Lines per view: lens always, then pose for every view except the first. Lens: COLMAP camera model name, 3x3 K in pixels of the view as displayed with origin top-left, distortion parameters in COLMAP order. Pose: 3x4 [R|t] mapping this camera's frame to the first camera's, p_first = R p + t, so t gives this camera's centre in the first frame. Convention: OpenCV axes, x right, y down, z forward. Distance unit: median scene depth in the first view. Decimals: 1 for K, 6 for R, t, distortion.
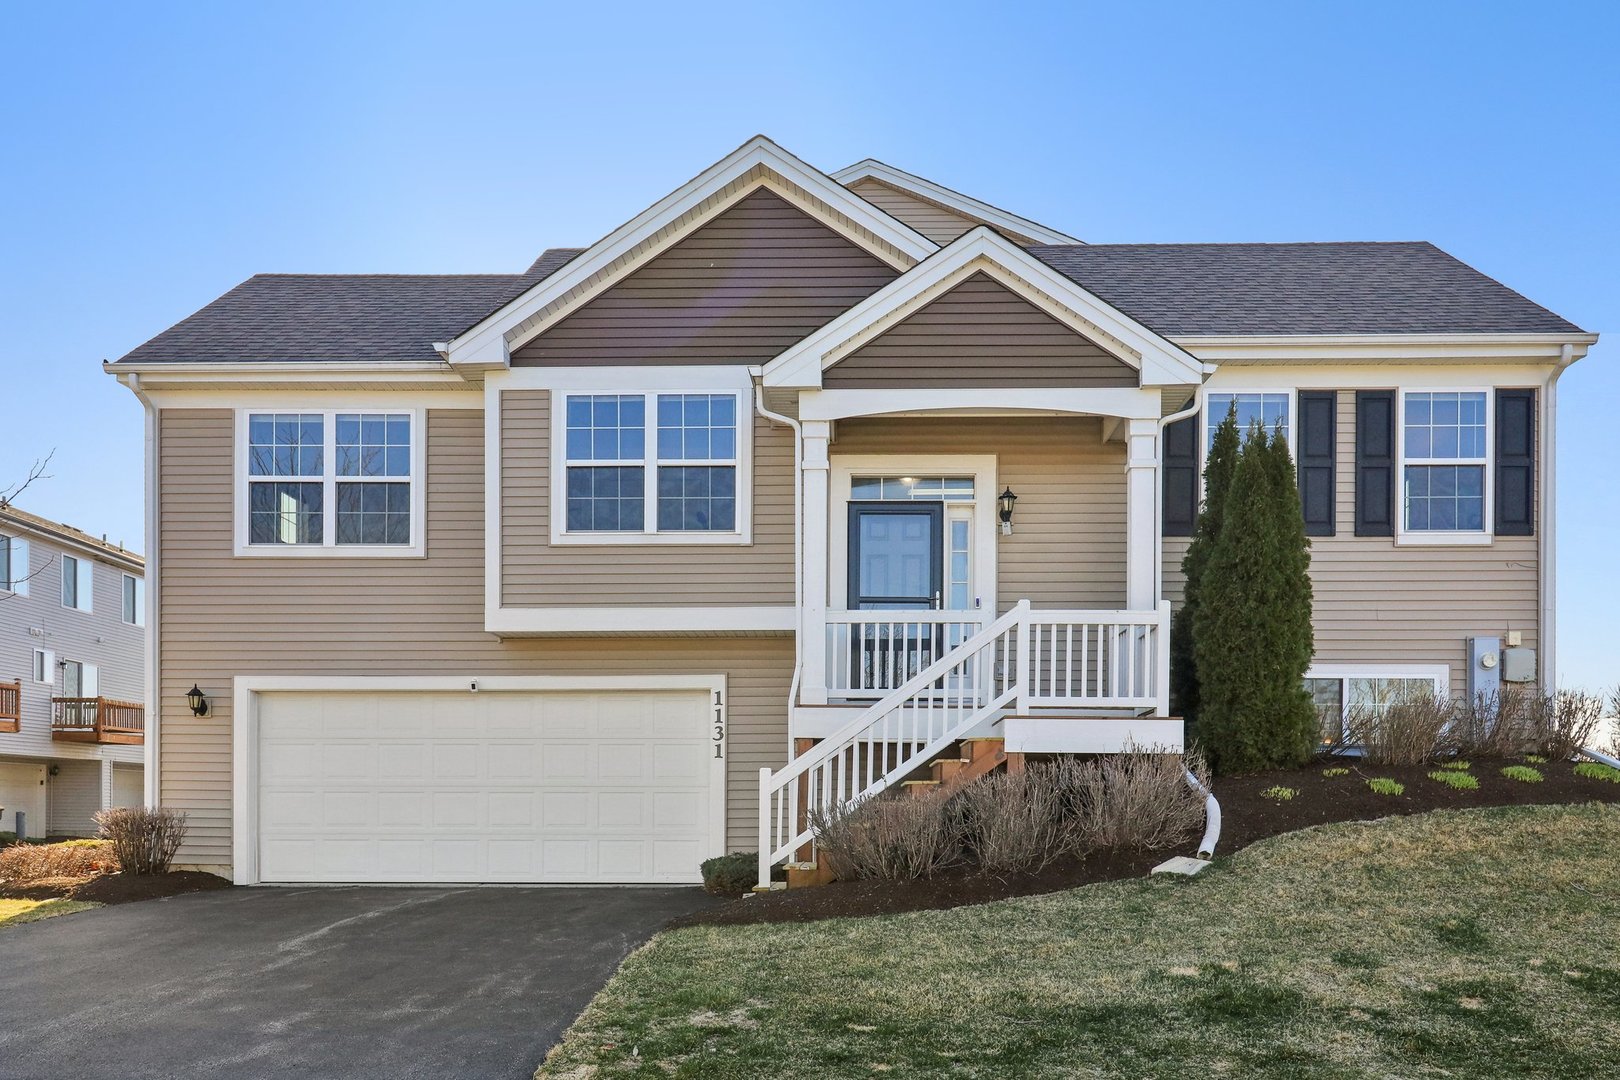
lens RADIAL K [[1333.1, 0, 810.3], [0, 1333.1, 539.8], [0, 0, 1]] dist [0.004388, -0.000062]
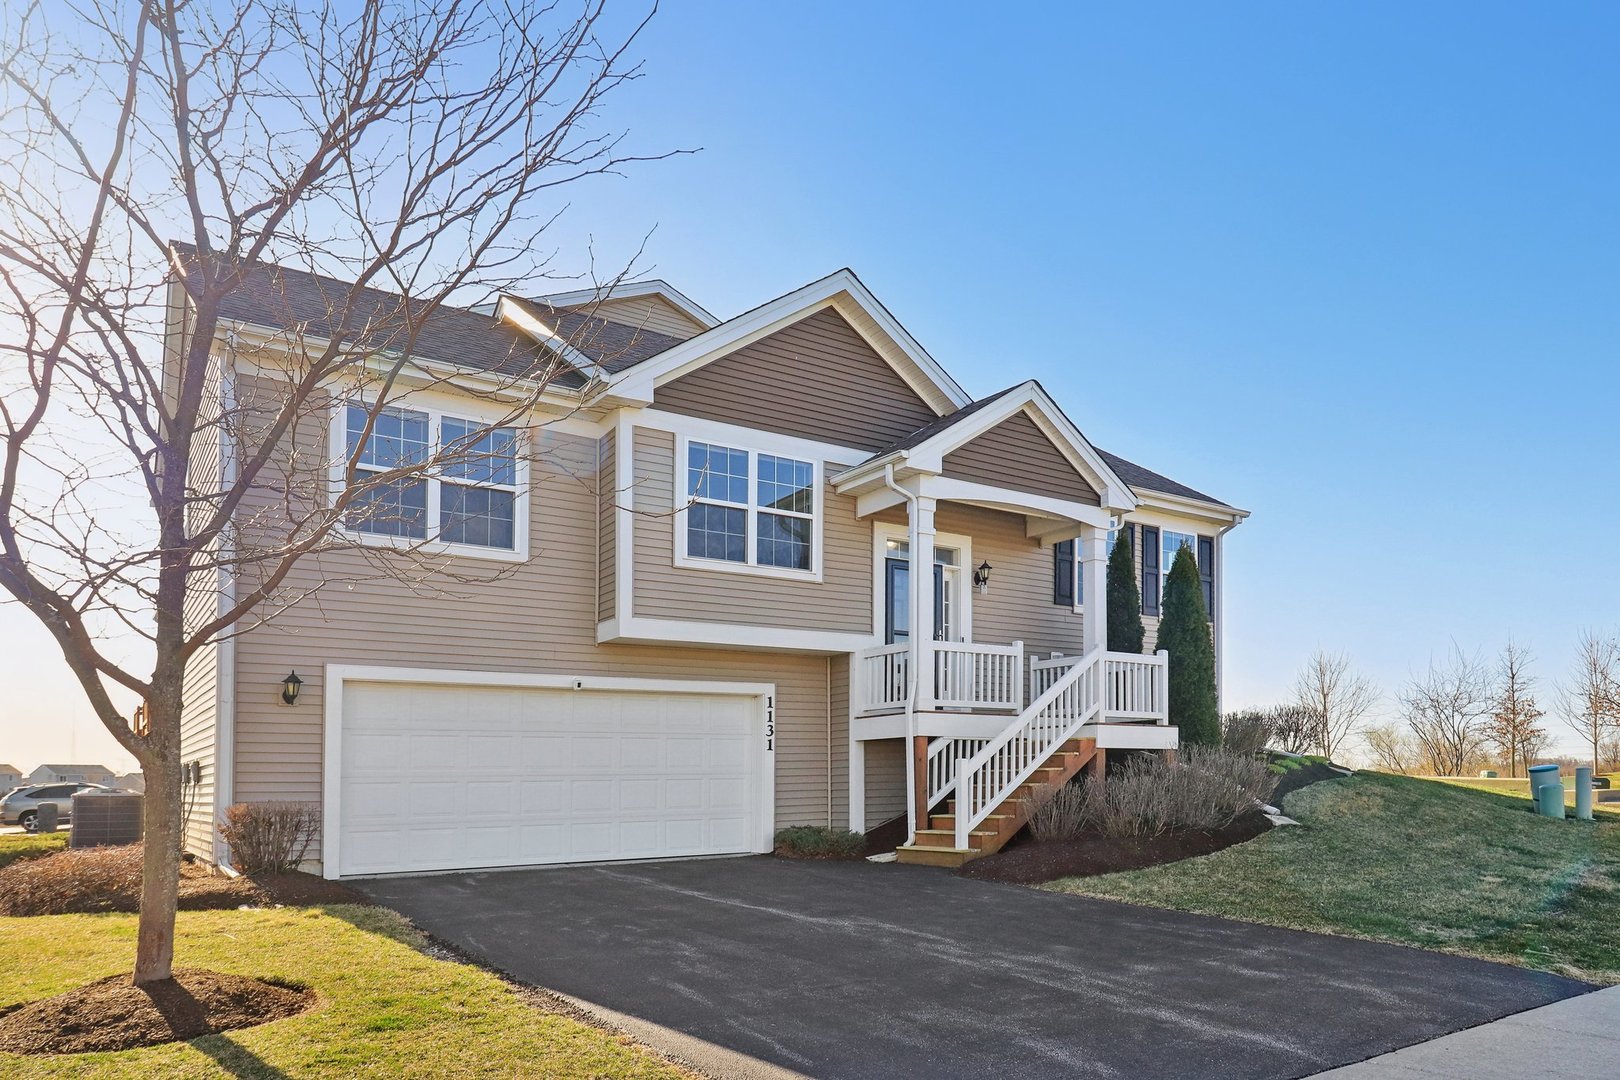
lens RADIAL K [[994.8, 0, 814.5], [0, 994.8, 581.5], [0, 0, 1]] dist [0.003914, 0.000128]
pose [[0.828051, 0.098051, 0.552013, -0.571227], [-0.093943, 0.994934, -0.035805, 0.036535], [-0.552727, -0.022209, 0.833067, 0.209250]]
